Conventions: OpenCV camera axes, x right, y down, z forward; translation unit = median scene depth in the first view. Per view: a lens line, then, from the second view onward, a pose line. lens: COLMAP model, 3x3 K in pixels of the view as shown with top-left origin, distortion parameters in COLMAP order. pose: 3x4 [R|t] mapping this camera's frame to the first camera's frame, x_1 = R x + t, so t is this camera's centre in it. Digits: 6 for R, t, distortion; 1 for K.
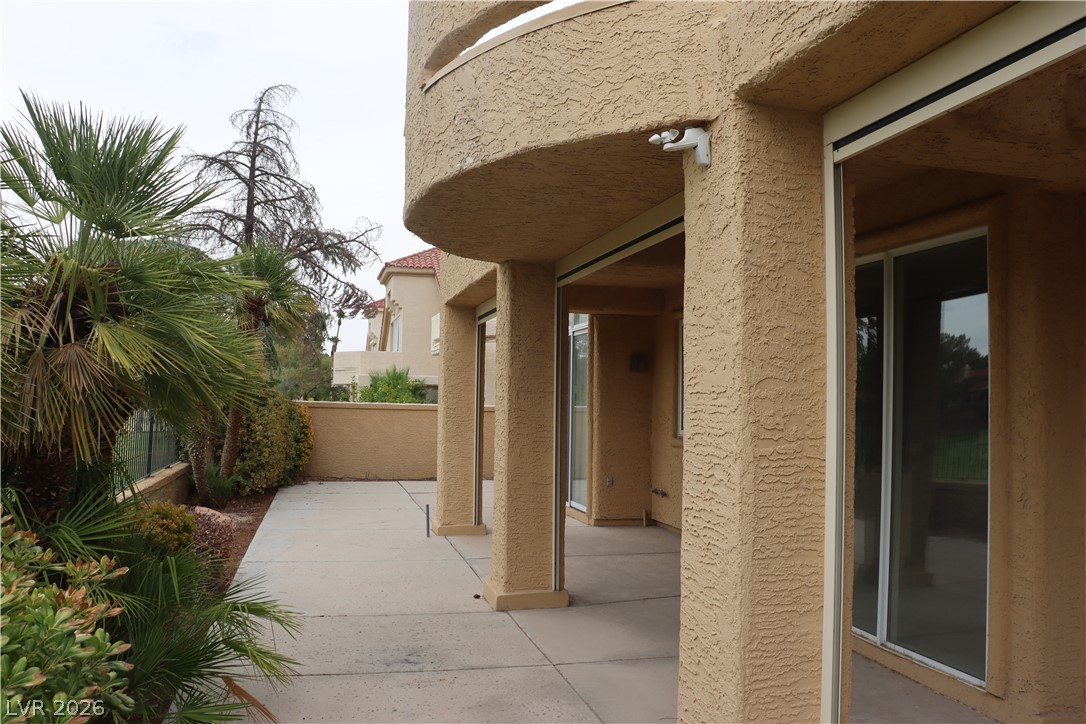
lens RADIAL K [[893.5, 0, 532.1], [0, 893.5, 358.3], [0, 0, 1]] dist [-0.176160, 0.161271]
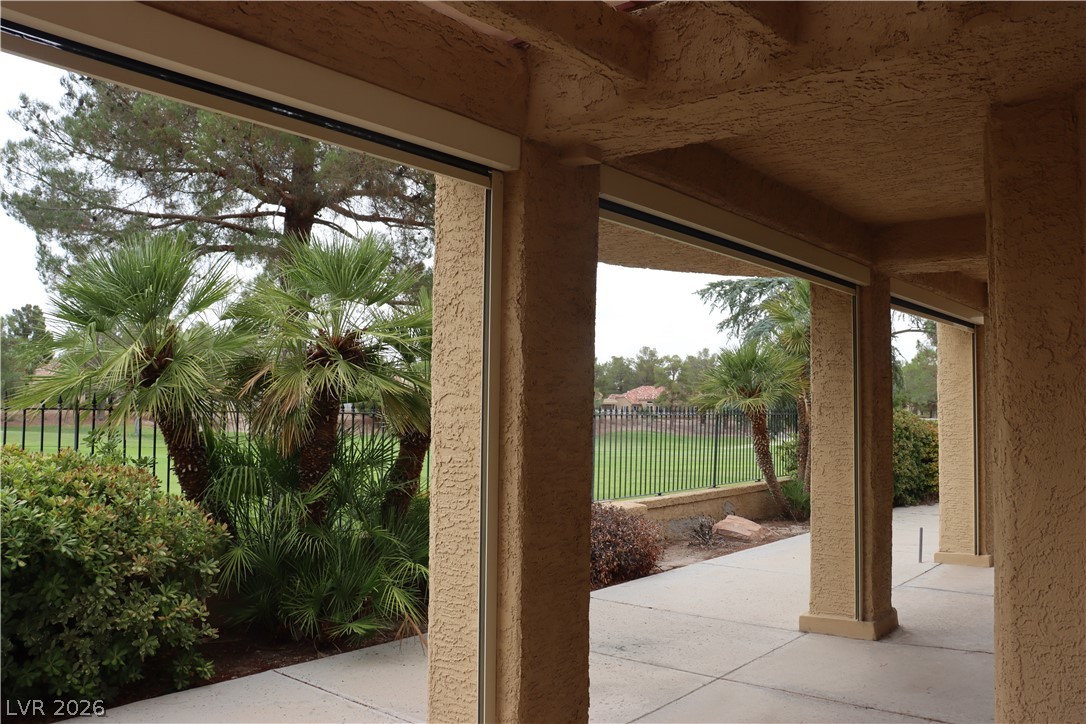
lens RADIAL K [[893.5, 0, 532.2], [0, 893.5, 359.3], [0, 0, 1]] dist [-0.176160, 0.161271]
pose [[0.604485, -0.053510, -0.794817, 0.854449], [0.035902, 0.998558, -0.039922, 0.018953], [0.795807, -0.004403, 0.605534, 0.270729]]
